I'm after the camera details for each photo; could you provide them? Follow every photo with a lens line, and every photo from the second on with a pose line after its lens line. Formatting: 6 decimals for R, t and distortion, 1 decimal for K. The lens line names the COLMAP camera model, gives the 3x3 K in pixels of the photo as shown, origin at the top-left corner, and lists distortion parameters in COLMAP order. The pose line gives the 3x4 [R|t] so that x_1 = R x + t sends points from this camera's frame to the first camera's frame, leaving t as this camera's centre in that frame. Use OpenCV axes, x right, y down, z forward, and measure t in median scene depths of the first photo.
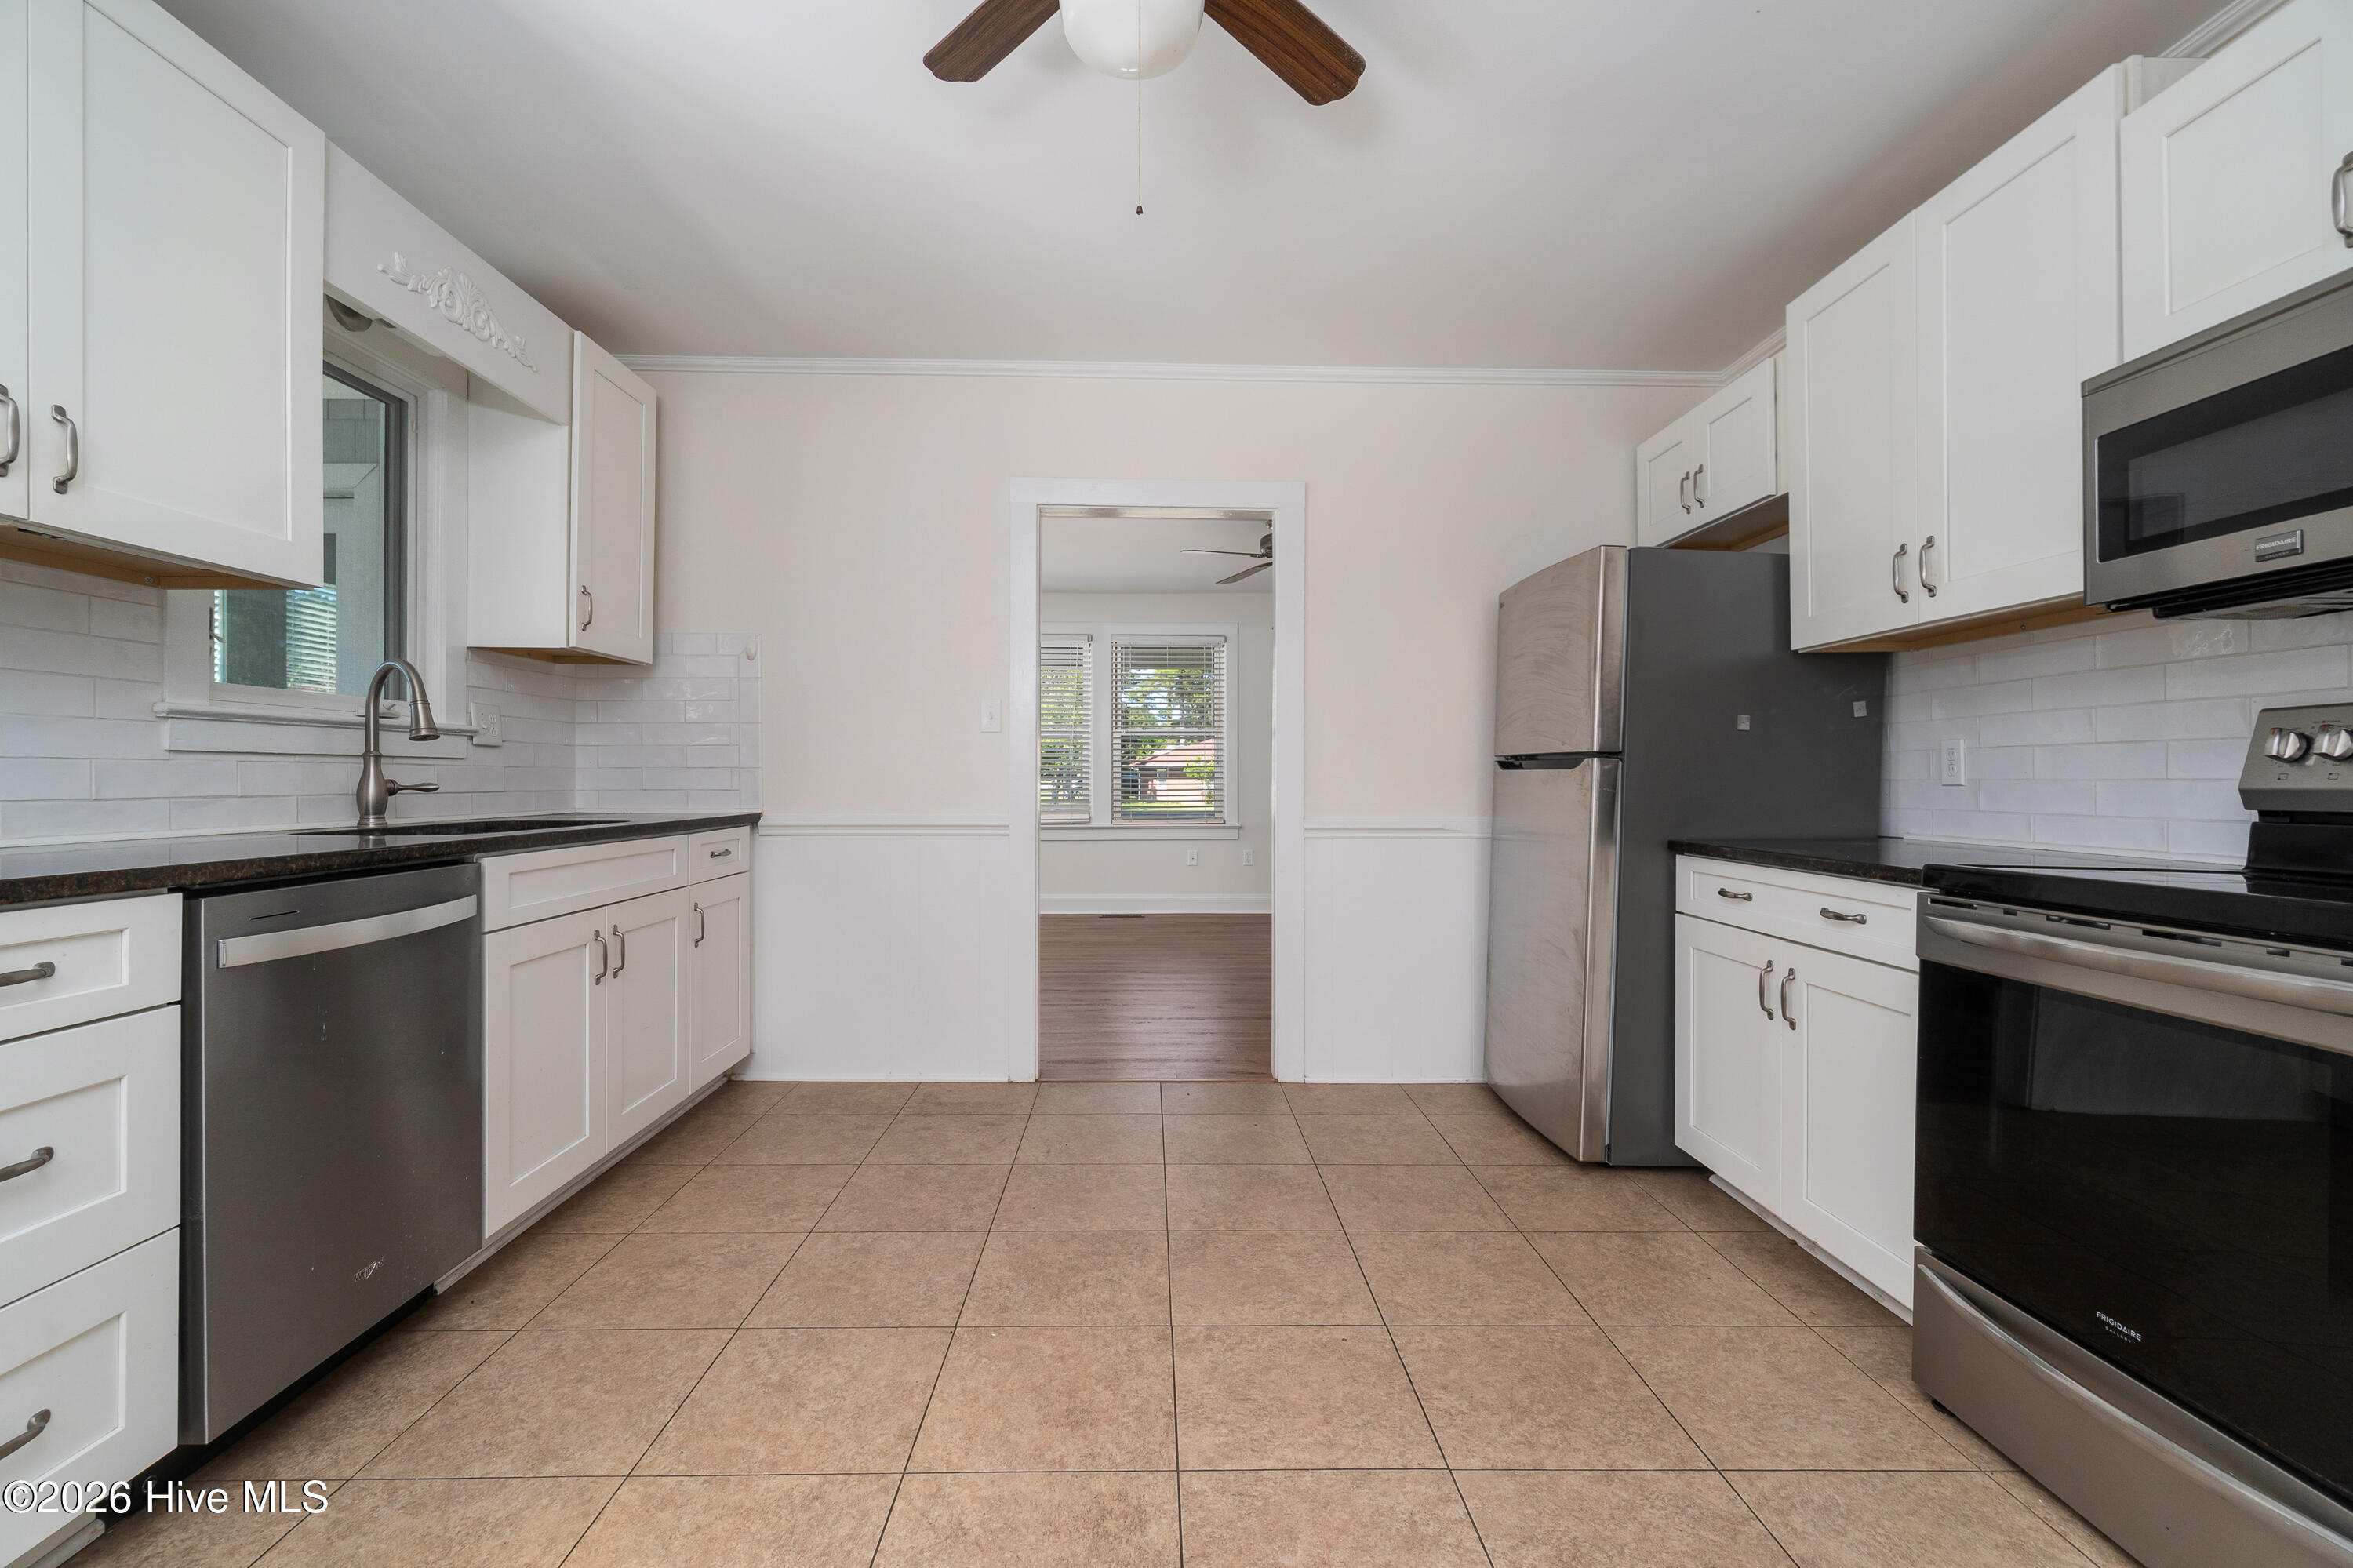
lens RADIAL K [[1038.9, 0, 1167.2], [0, 1038.9, 782.2], [0, 0, 1]] dist [-0.005568, 0.000530]
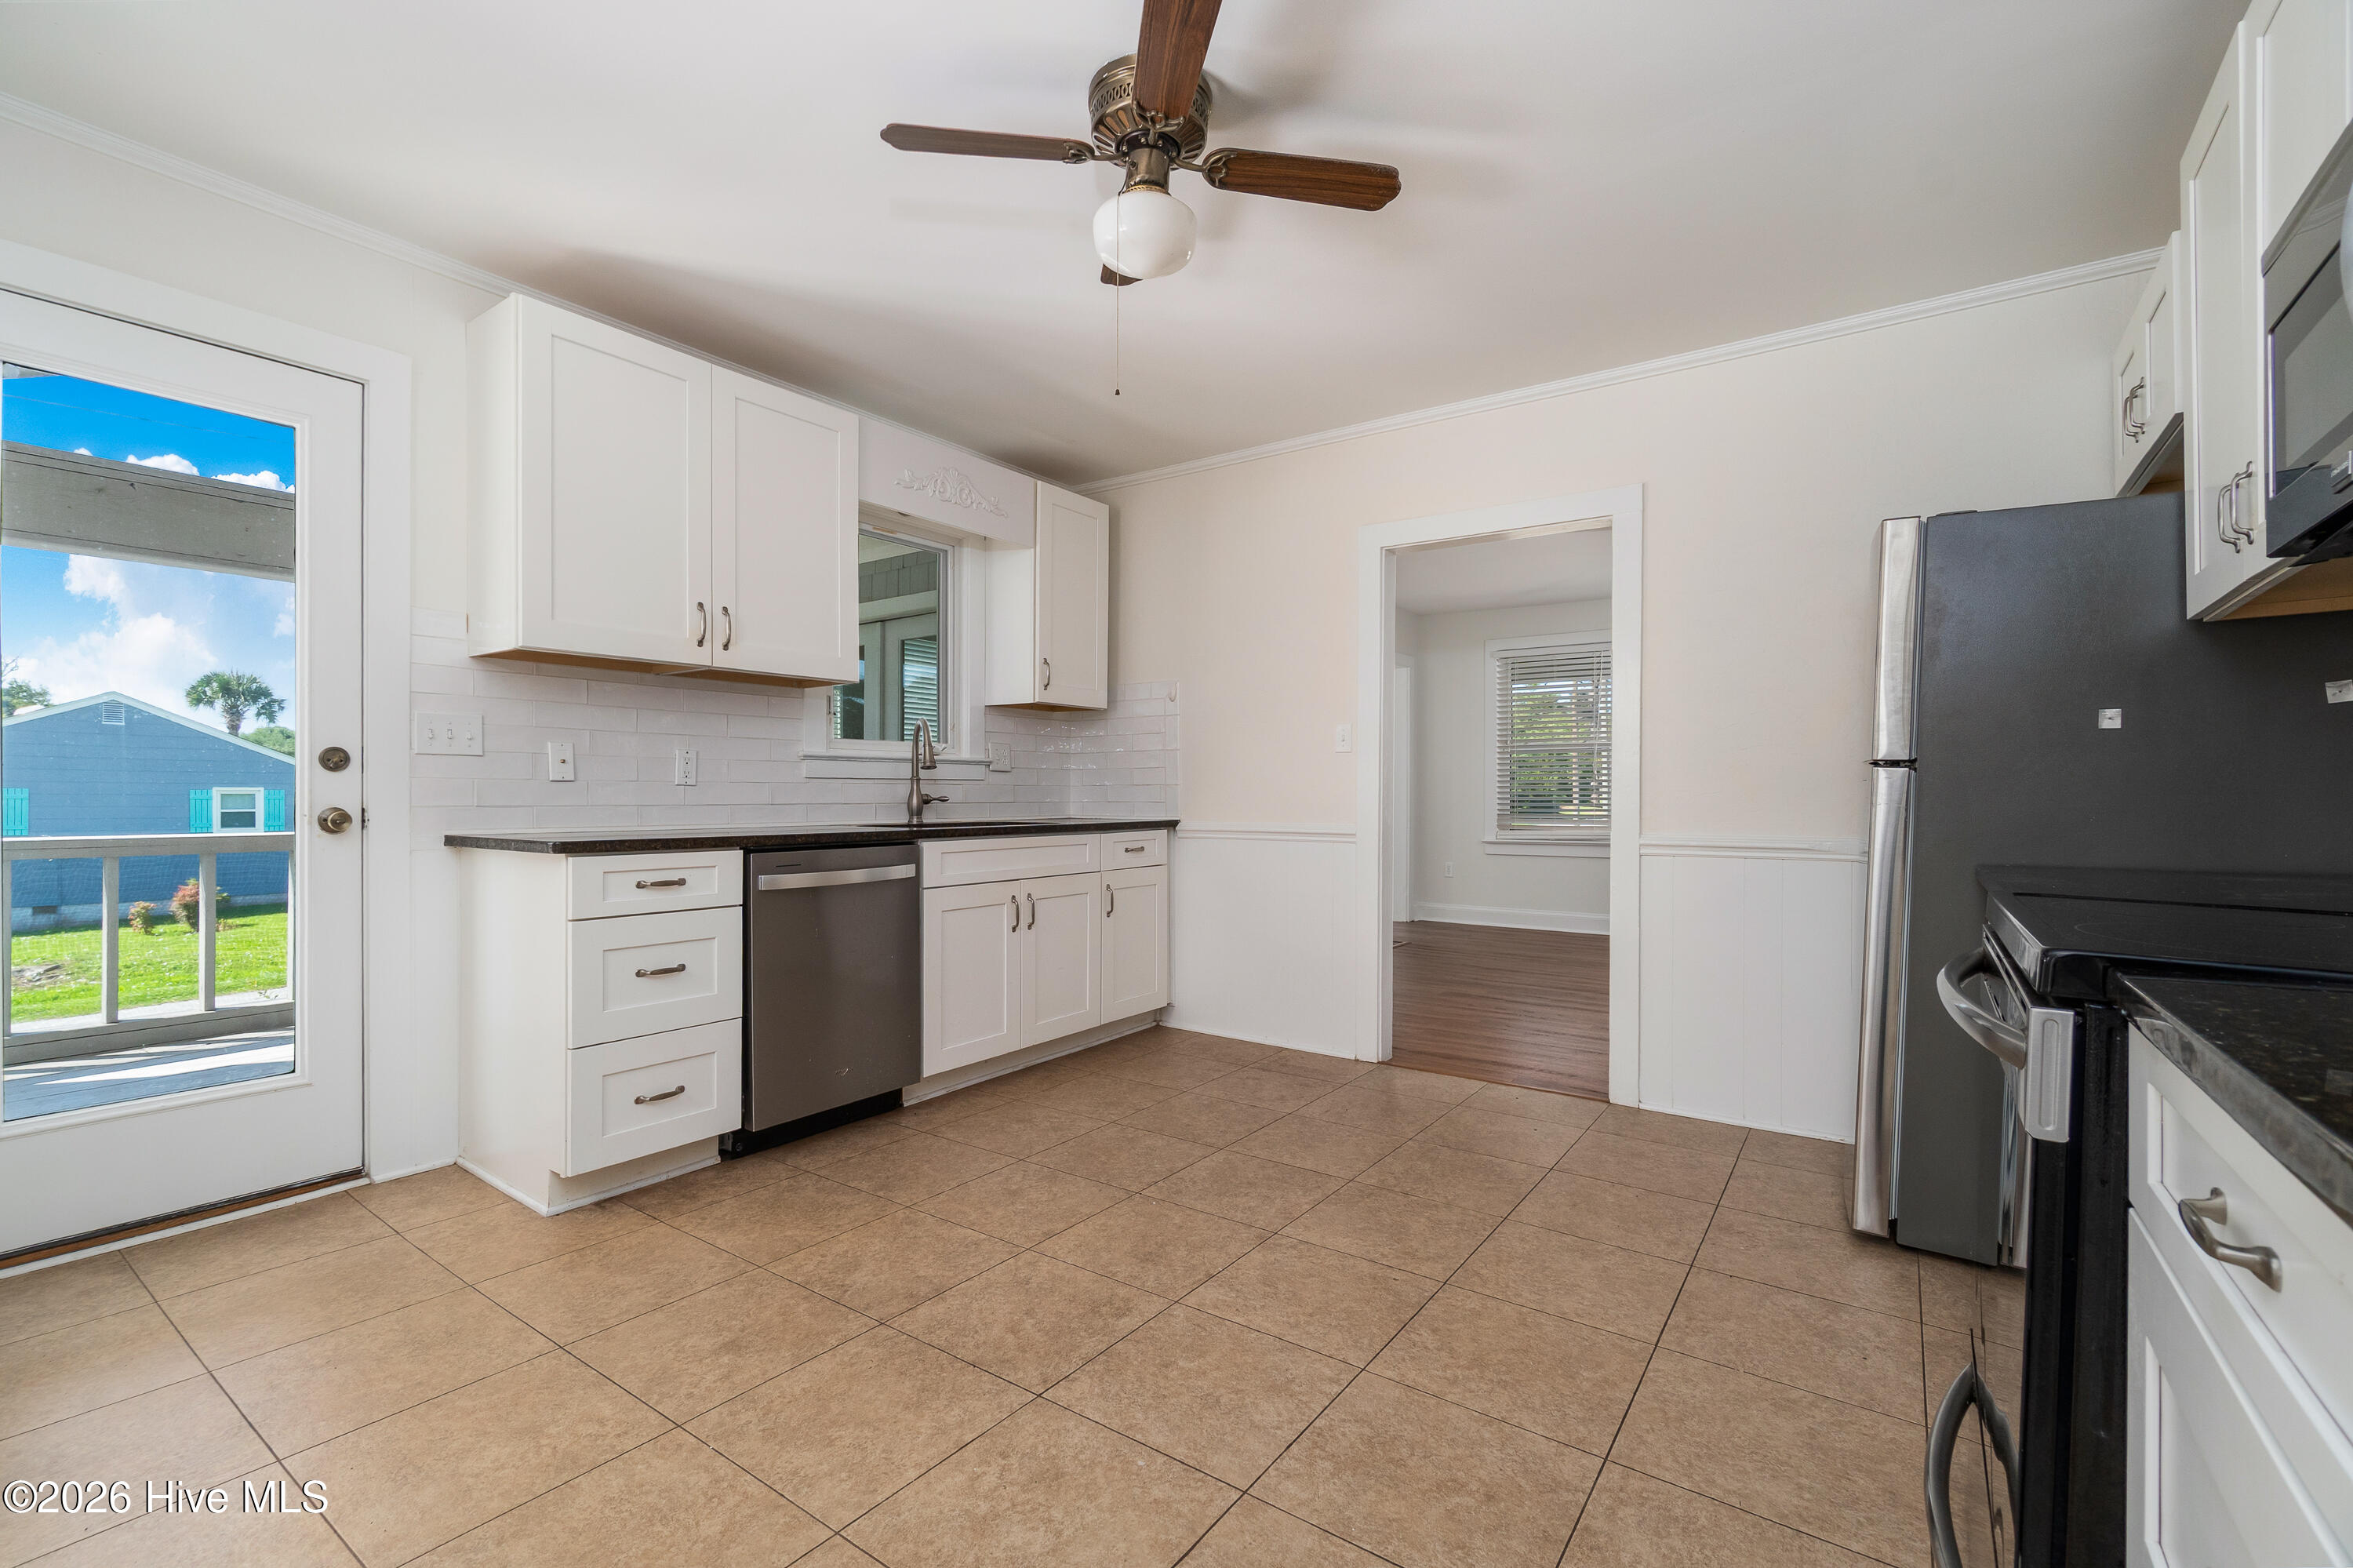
lens RADIAL K [[1038.9, 0, 1142.8], [0, 1038.9, 805.2], [0, 0, 1]] dist [-0.005568, 0.000530]
pose [[0.791865, 0.005430, -0.610672, 0.511486], [-0.001829, 0.999977, 0.006519, 0.003720], [0.610693, -0.004045, 0.791857, -0.063192]]
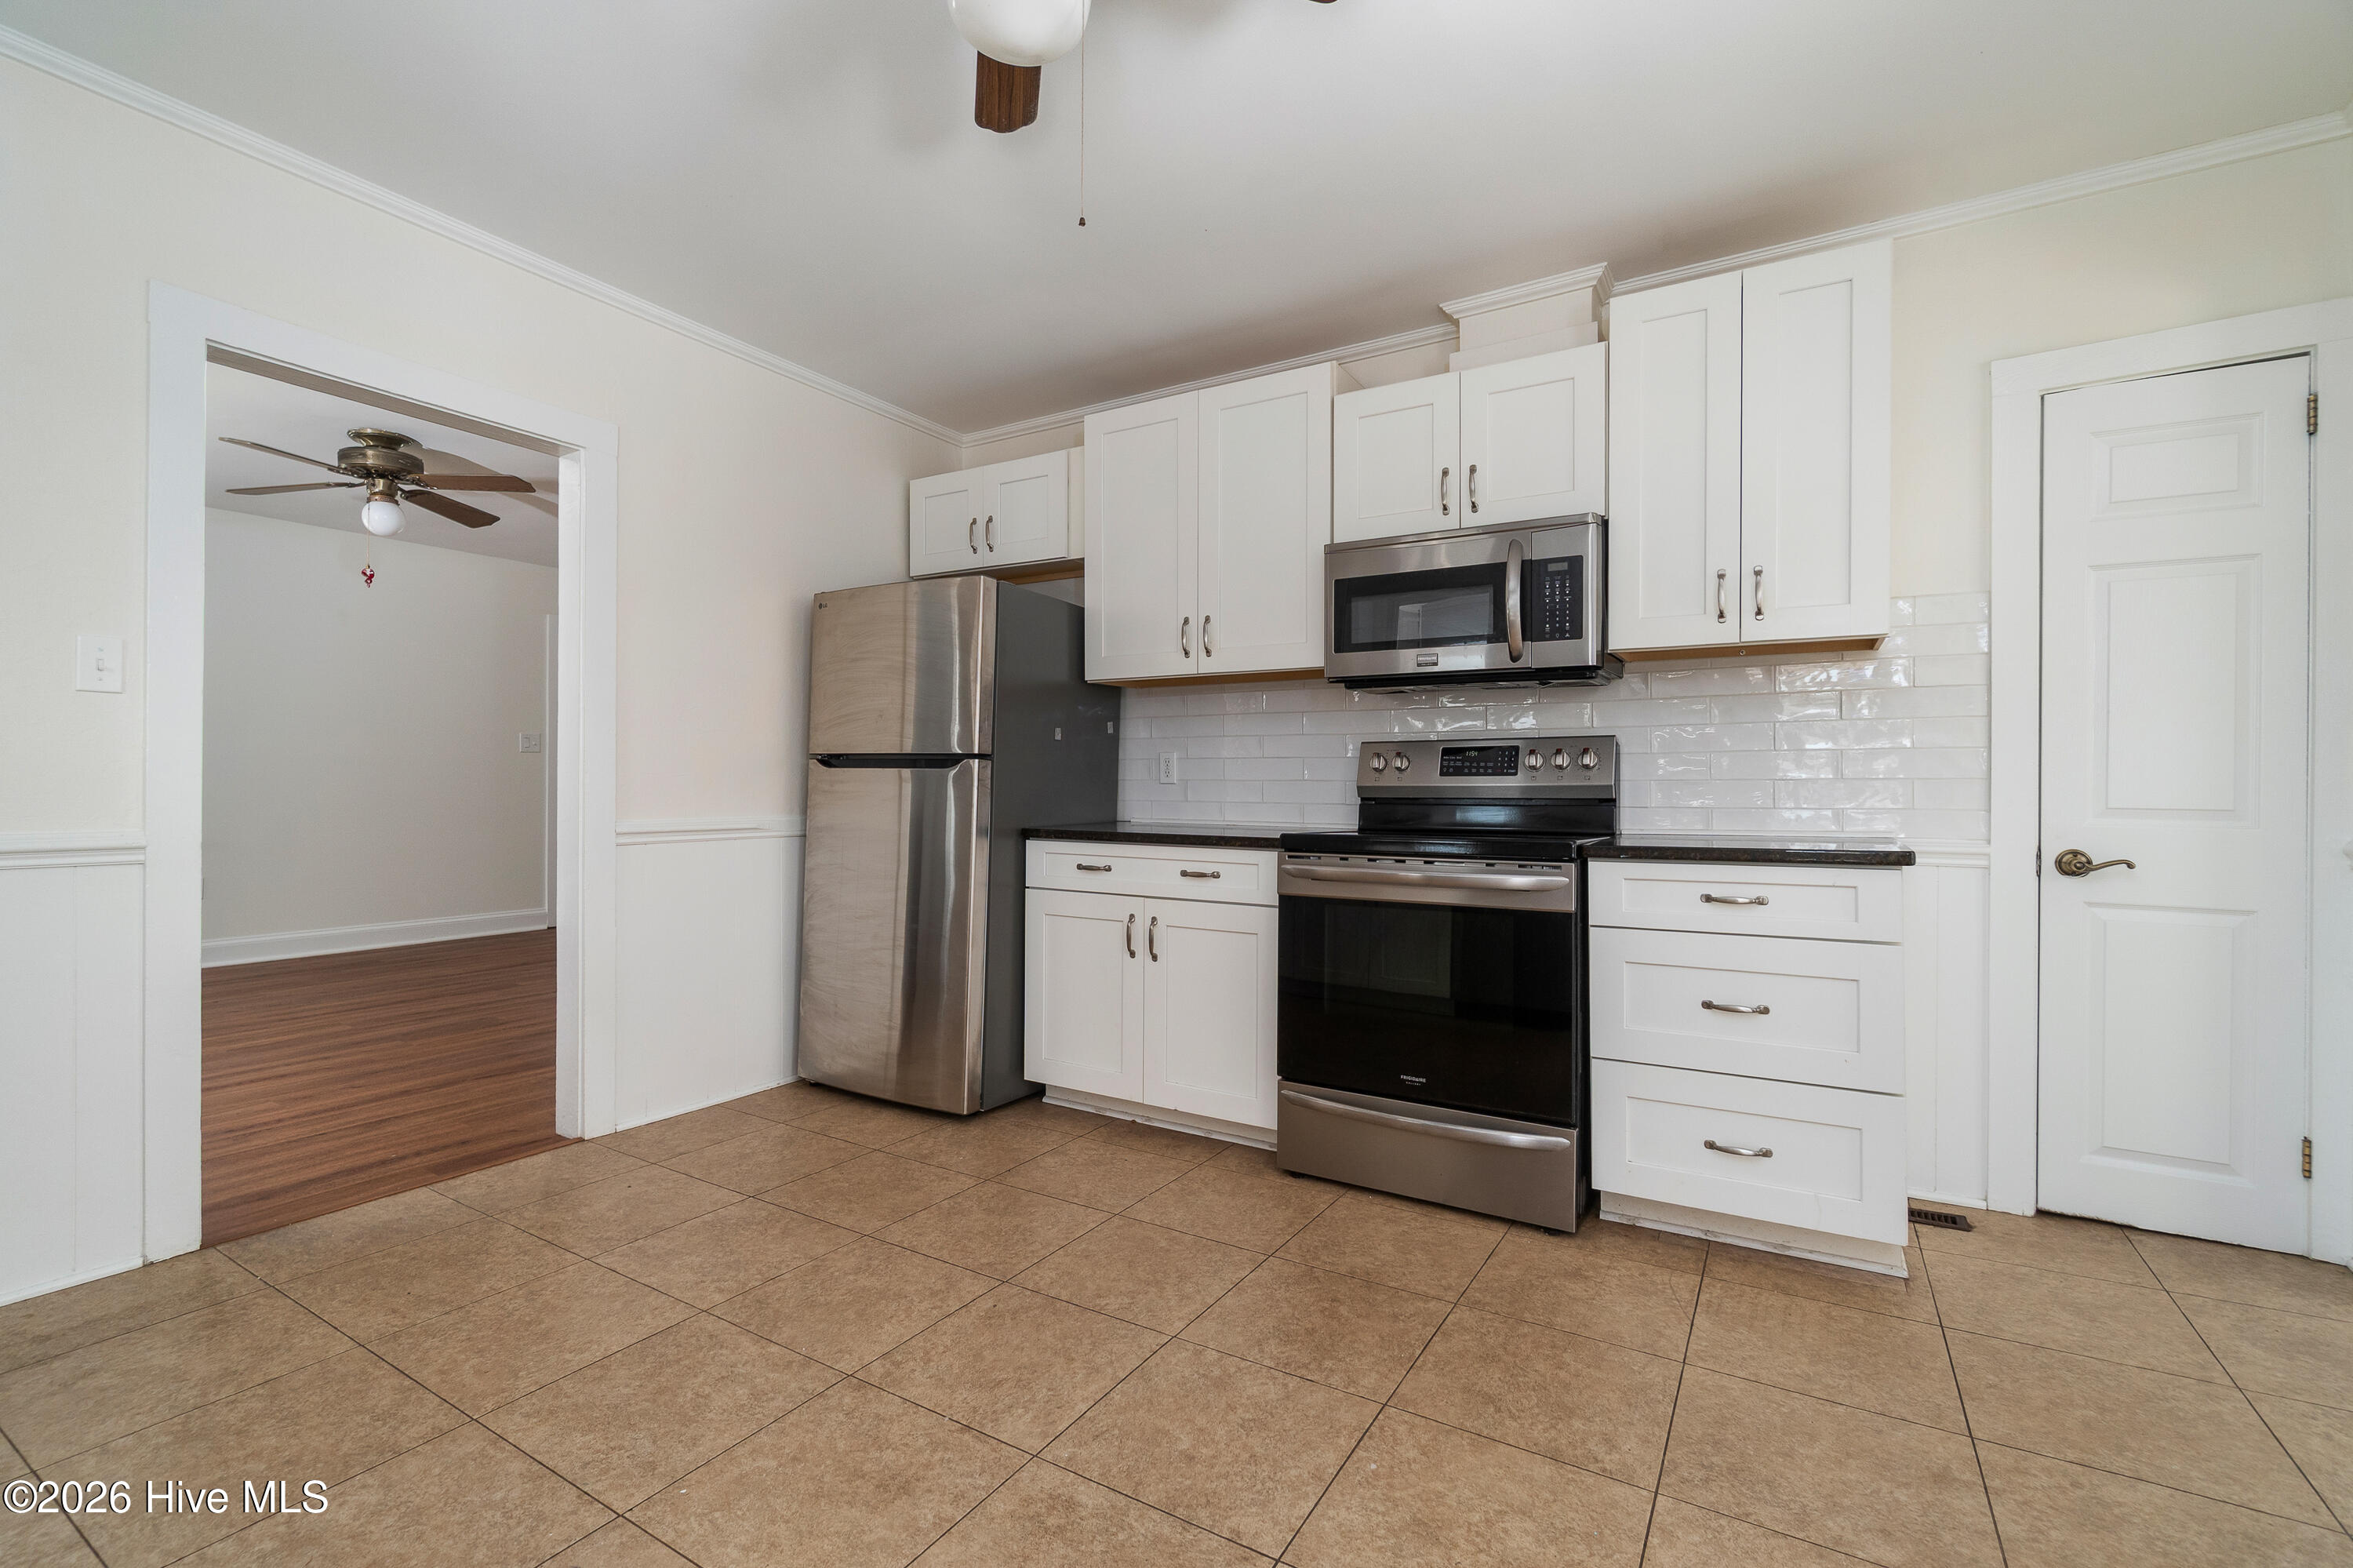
lens RADIAL K [[1038.9, 0, 1196.3], [0, 1038.9, 789.6], [0, 0, 1]] dist [-0.005568, 0.000530]
pose [[0.526101, -0.004986, 0.850407, -0.491900], [-0.002457, 0.999970, 0.007382, 0.000536], [-0.850418, -0.005973, 0.526073, 0.212428]]
